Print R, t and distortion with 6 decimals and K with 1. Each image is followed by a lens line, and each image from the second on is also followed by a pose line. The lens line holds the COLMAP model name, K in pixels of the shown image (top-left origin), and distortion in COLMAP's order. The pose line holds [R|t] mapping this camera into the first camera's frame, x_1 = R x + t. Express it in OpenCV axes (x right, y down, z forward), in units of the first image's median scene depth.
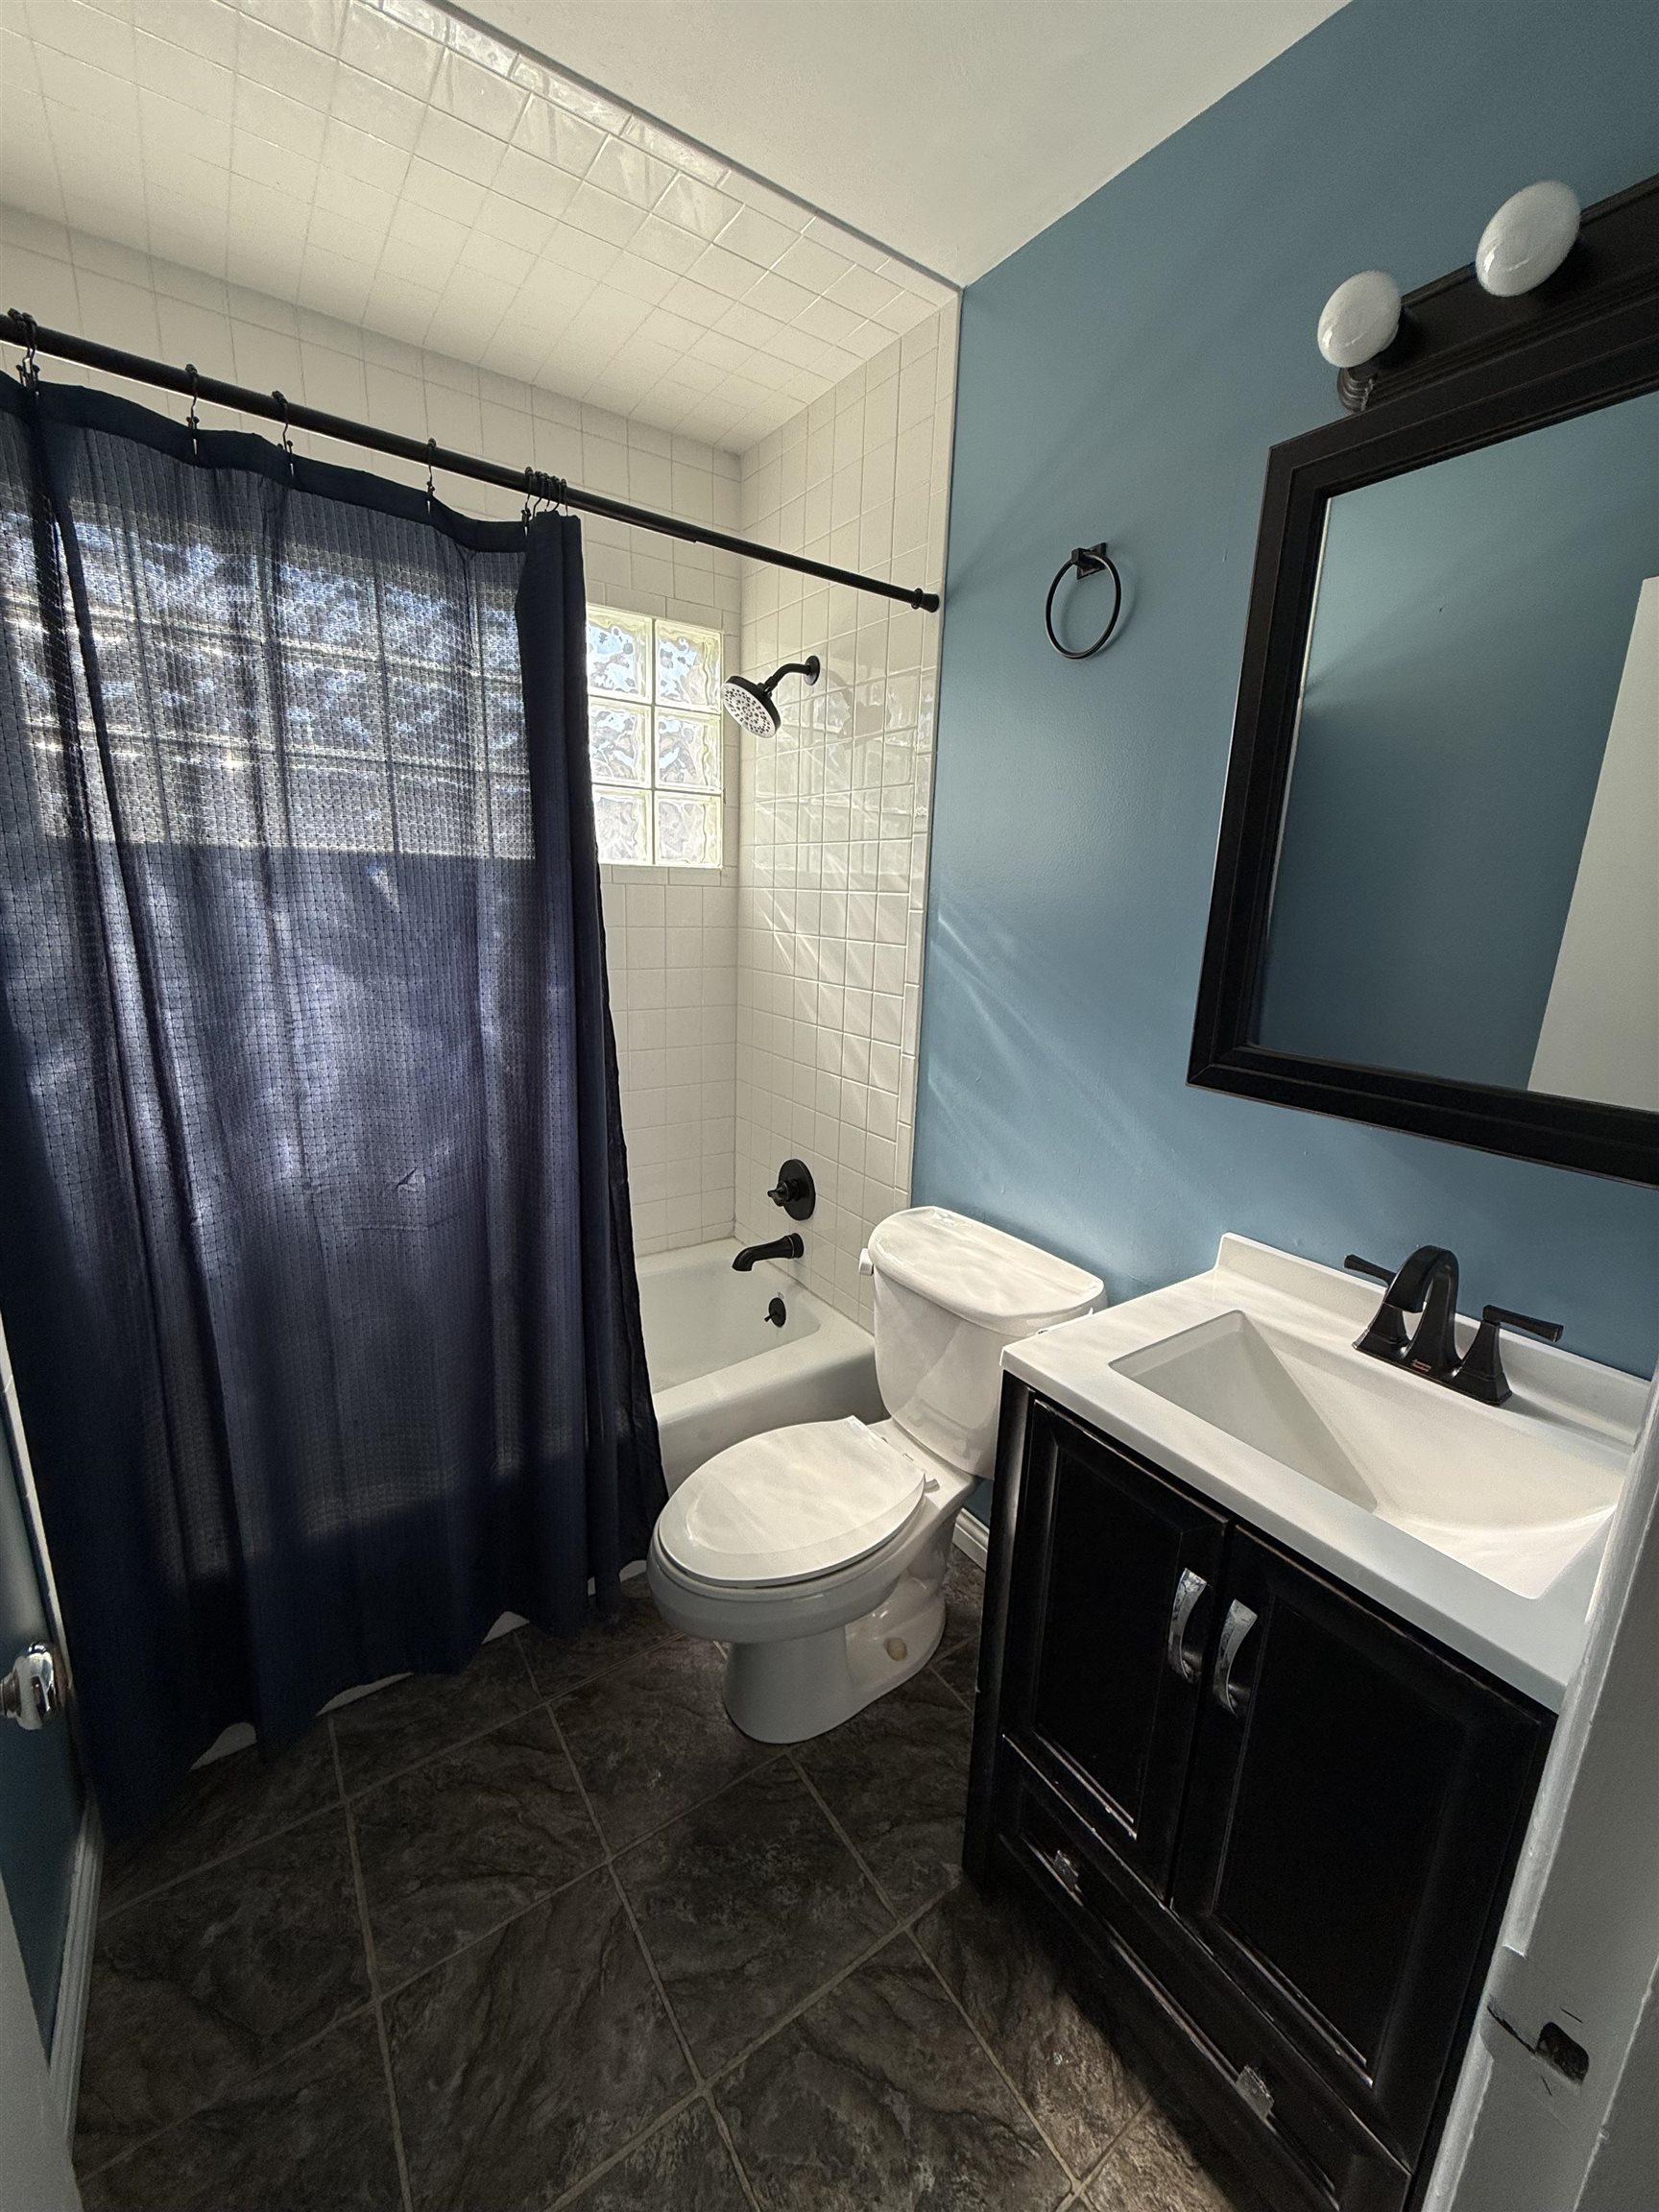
lens RADIAL K [[880.0, 0, 831.3], [0, 880.0, 1103.9], [0, 0, 1]] dist [-0.005350, 0.001111]
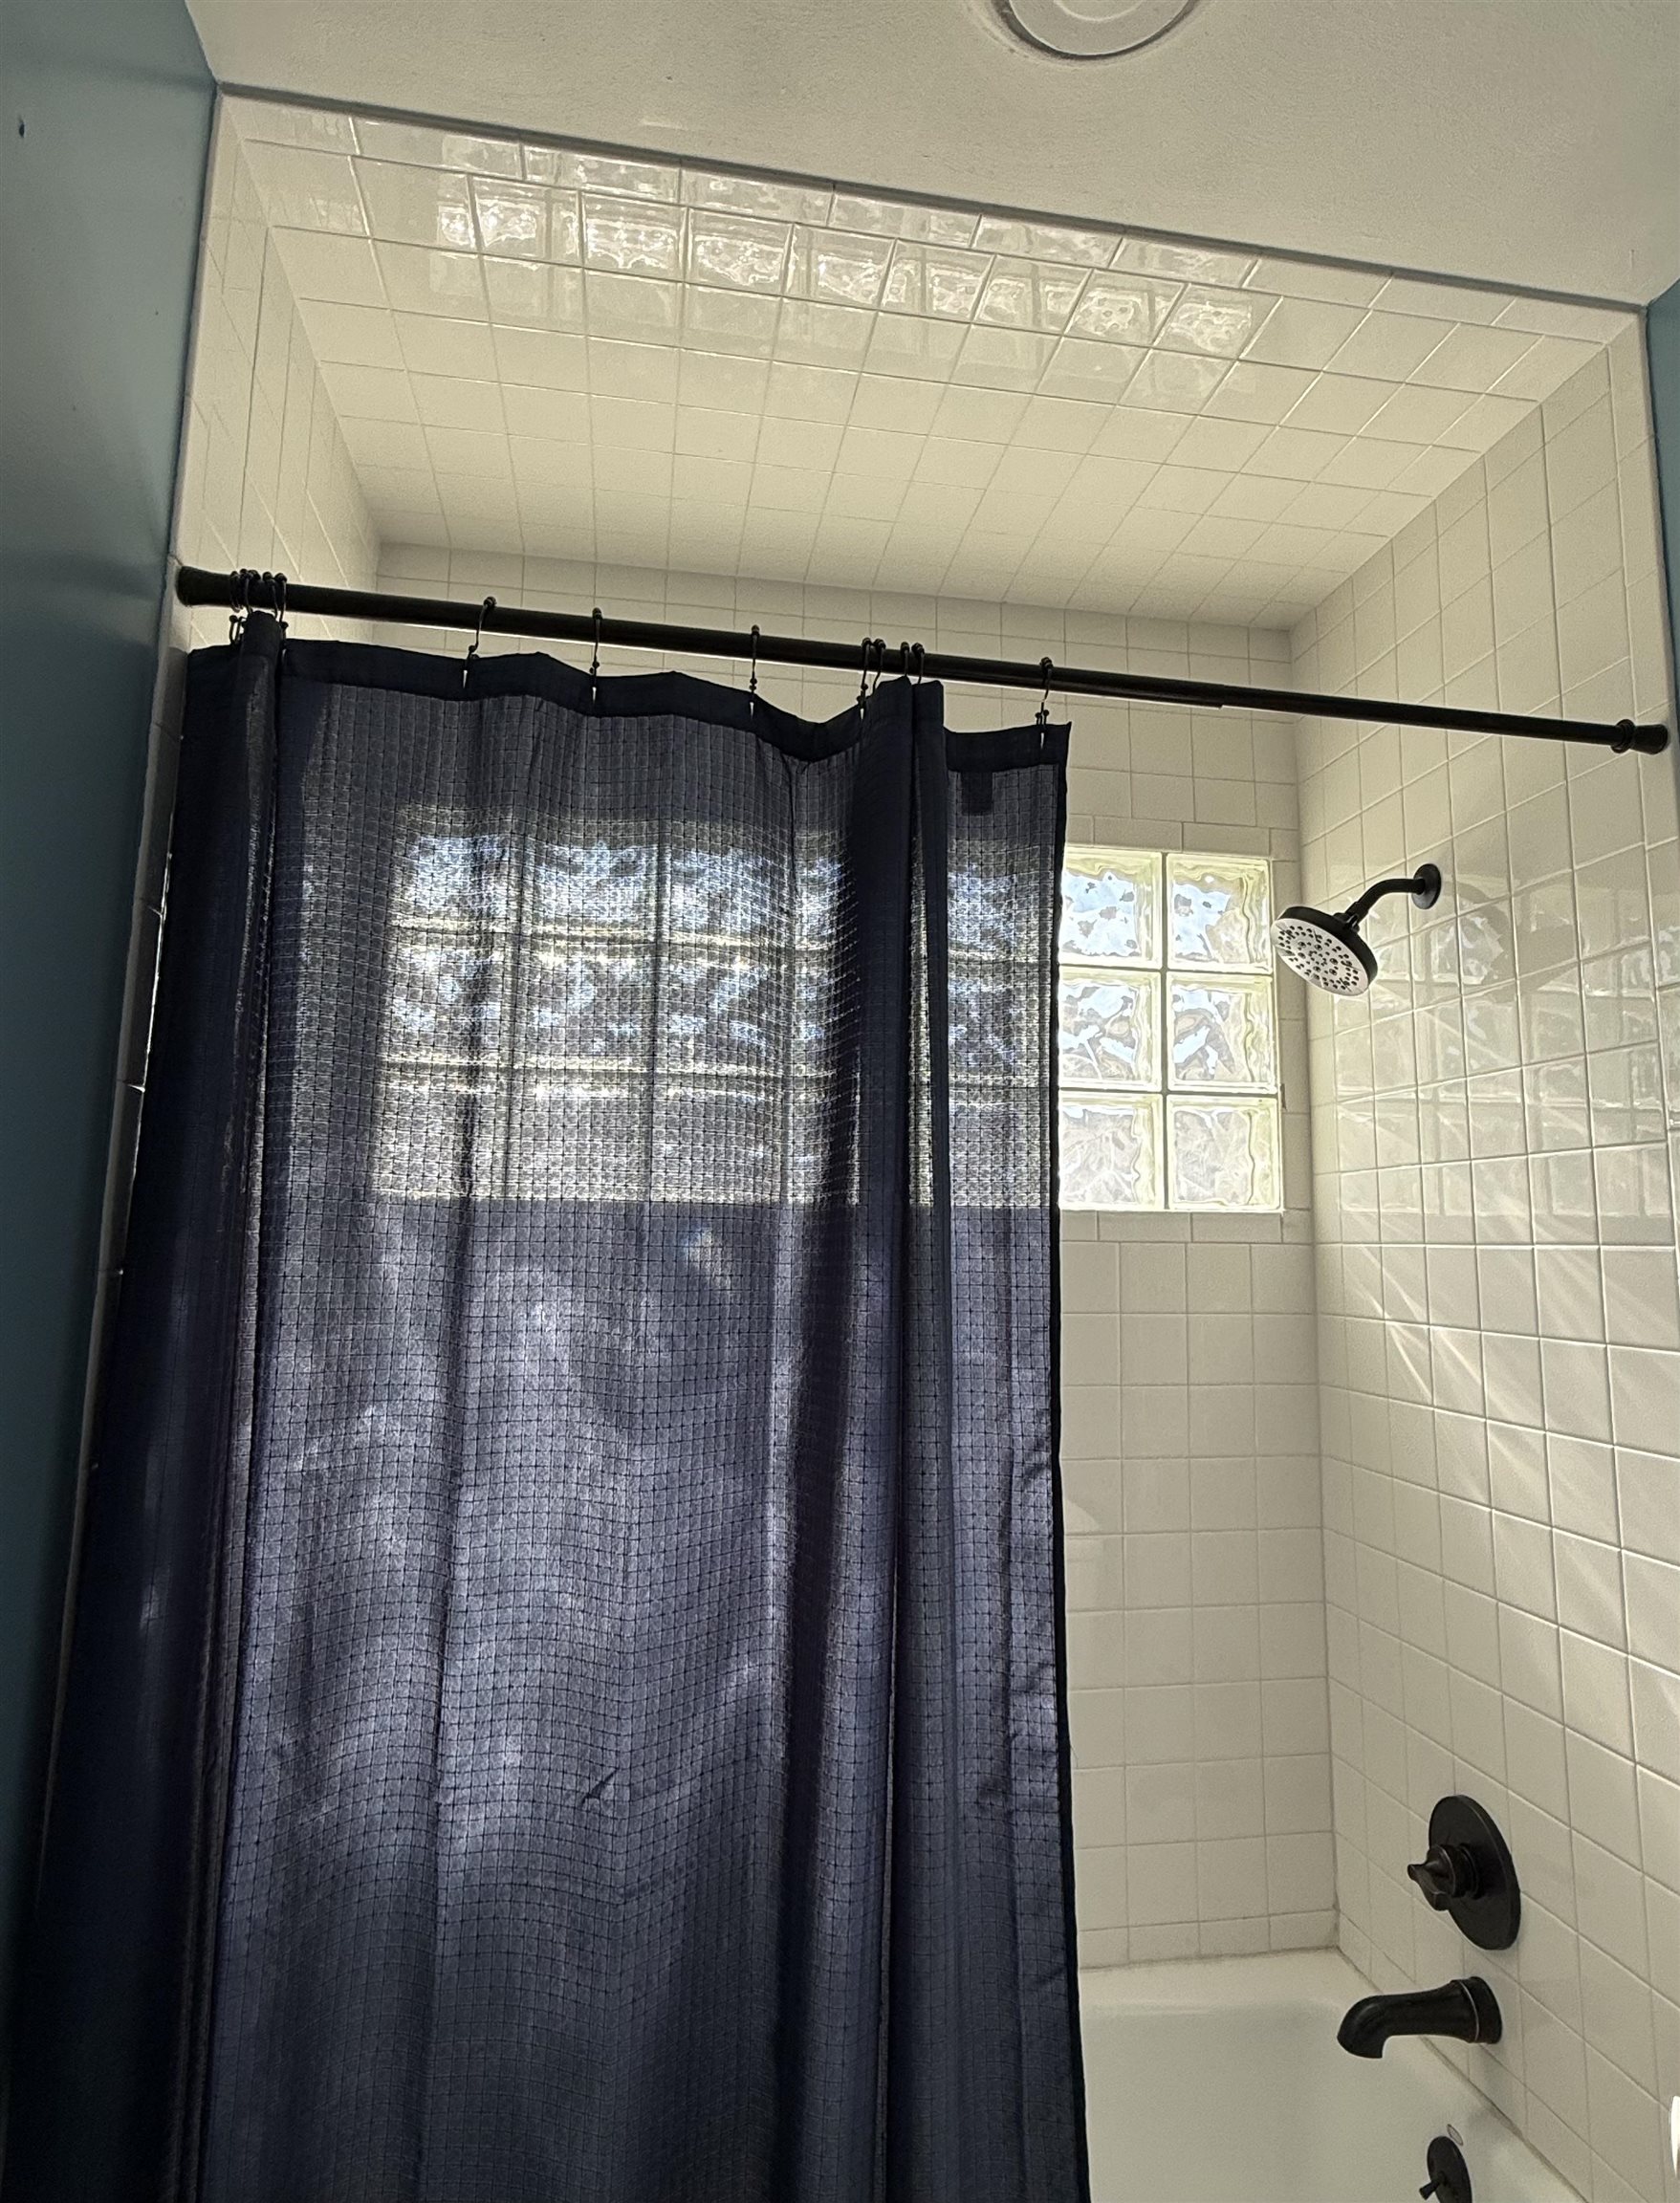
lens RADIAL K [[1271.2, 0, 877.6], [0, 1271.2, 1049.0], [0, 0, 1]] dist [-0.001572, 0.004016]
pose [[0.909272, -0.081729, -0.408098, -0.016889], [-0.082209, 0.925944, -0.368604, -0.036838], [0.408002, 0.368711, 0.835216, 0.151740]]
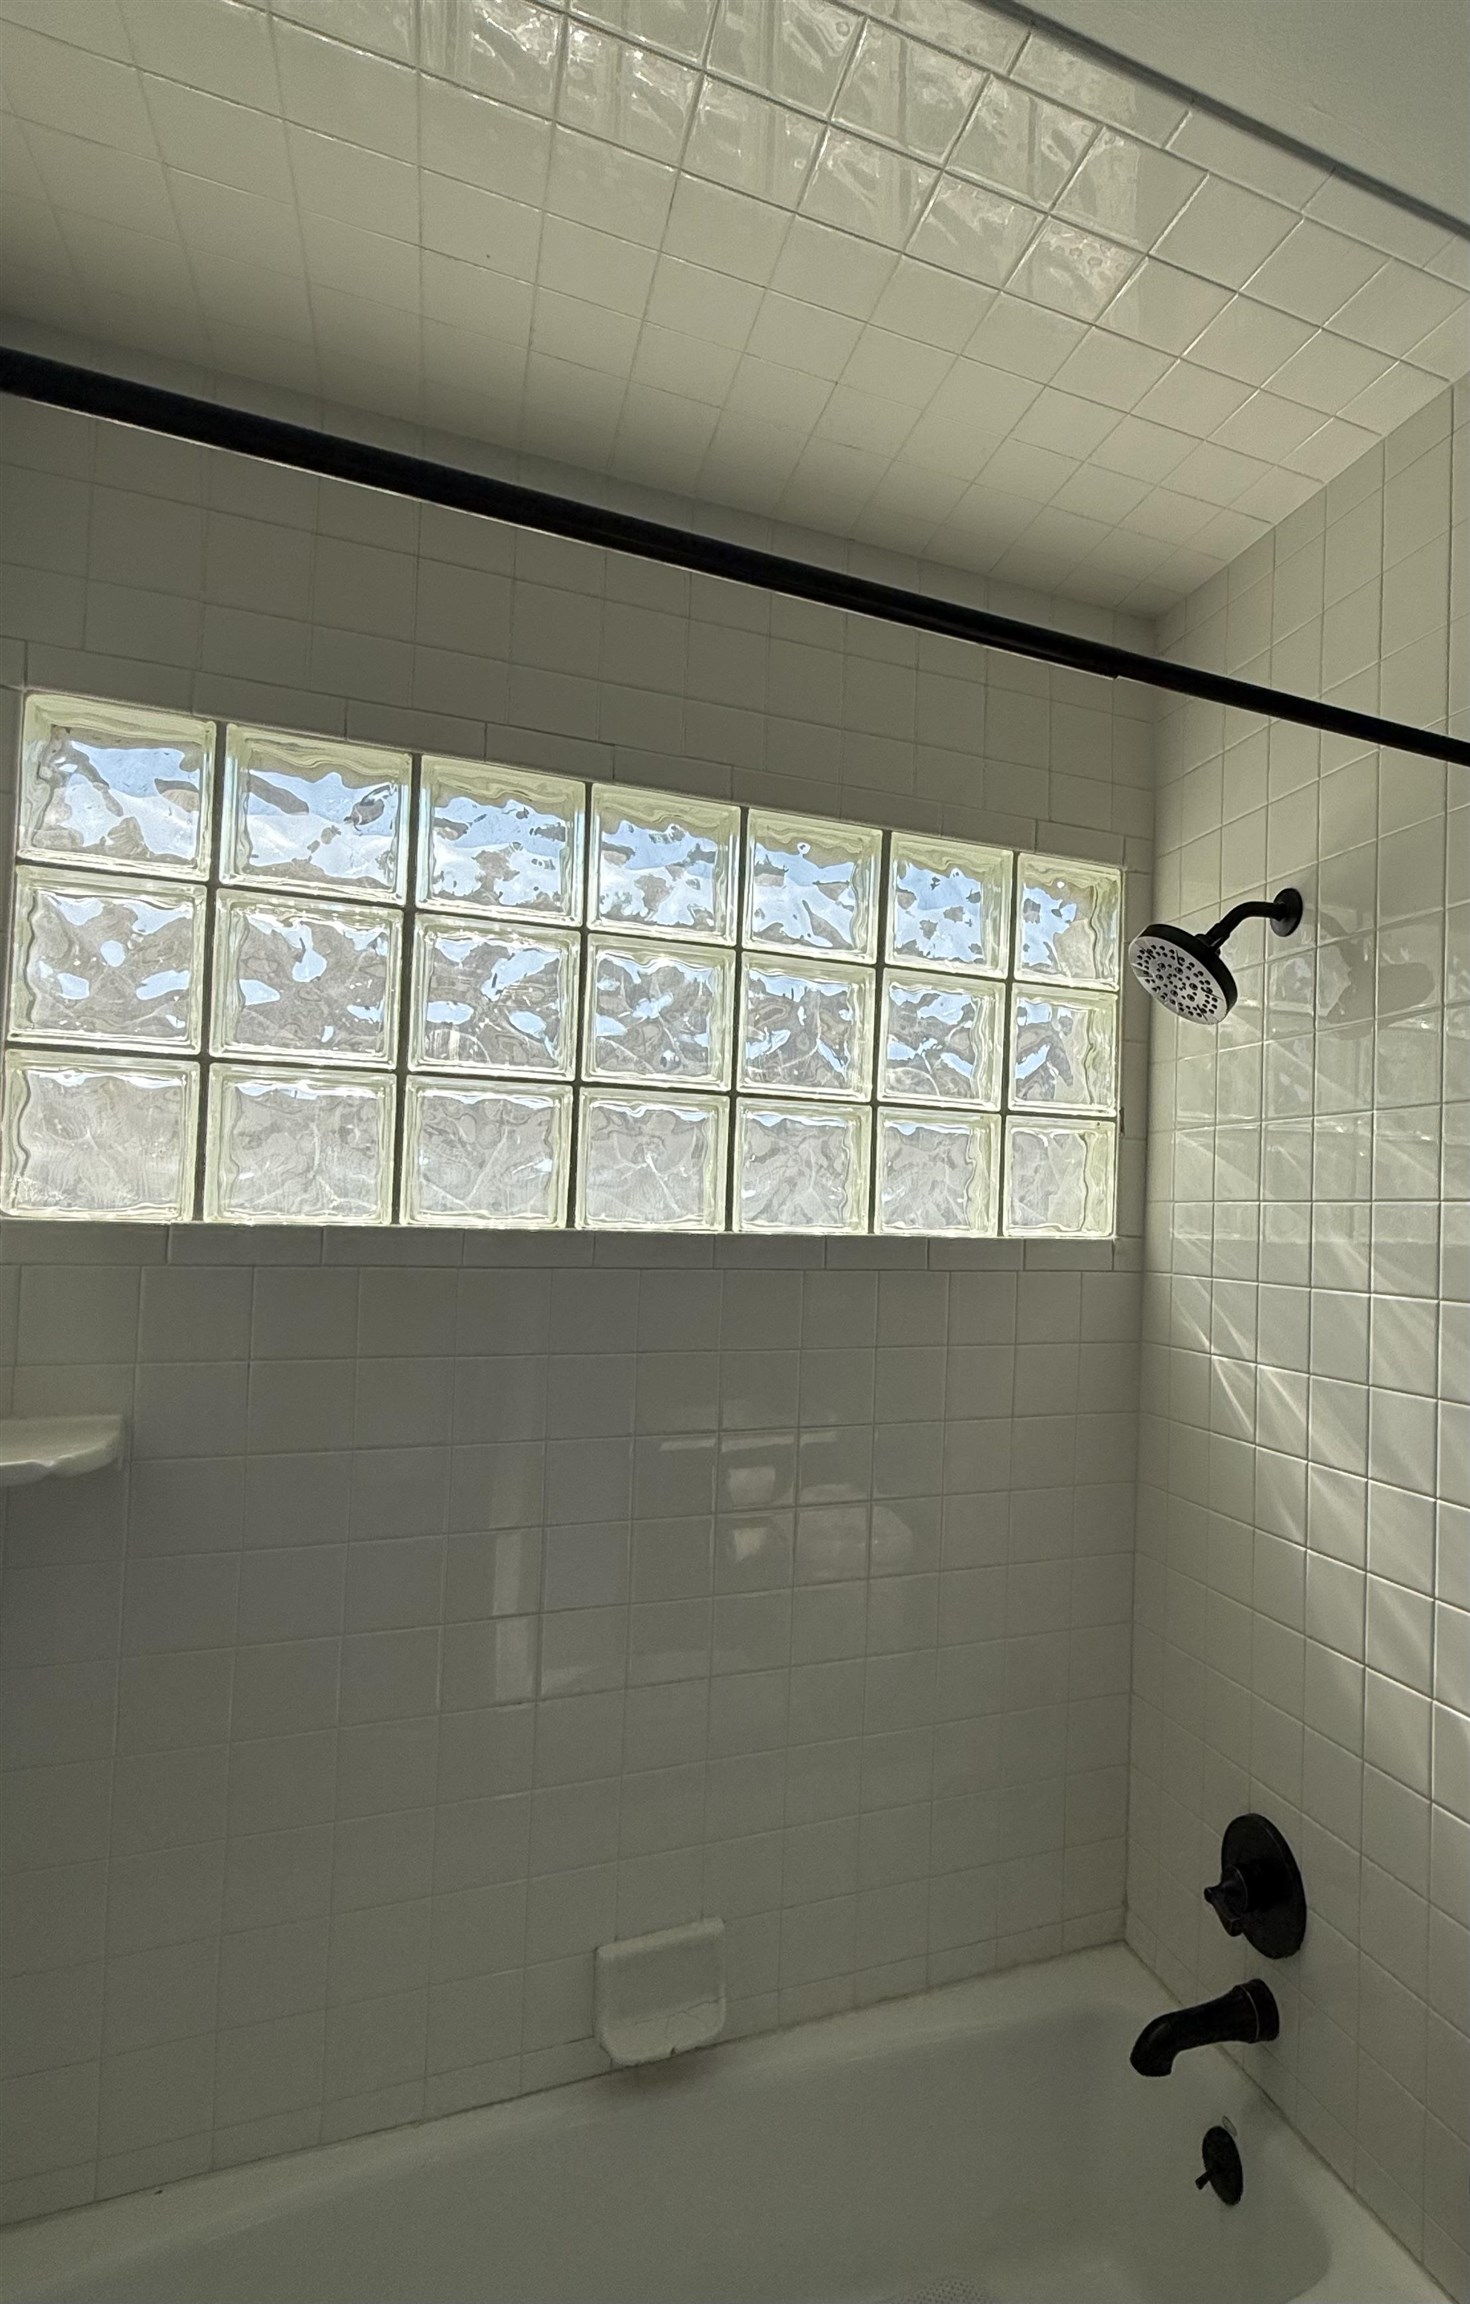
lens RADIAL K [[1193.0, 0, 1003.8], [0, 1193.0, 1157.7], [0, 0, 1]] dist [0.015892, 0.000749]
pose [[0.984489, -0.014341, -0.174861, -0.065139], [-0.036358, 0.958343, -0.283297, -0.105201], [0.171640, 0.285261, 0.942956, 0.261248]]
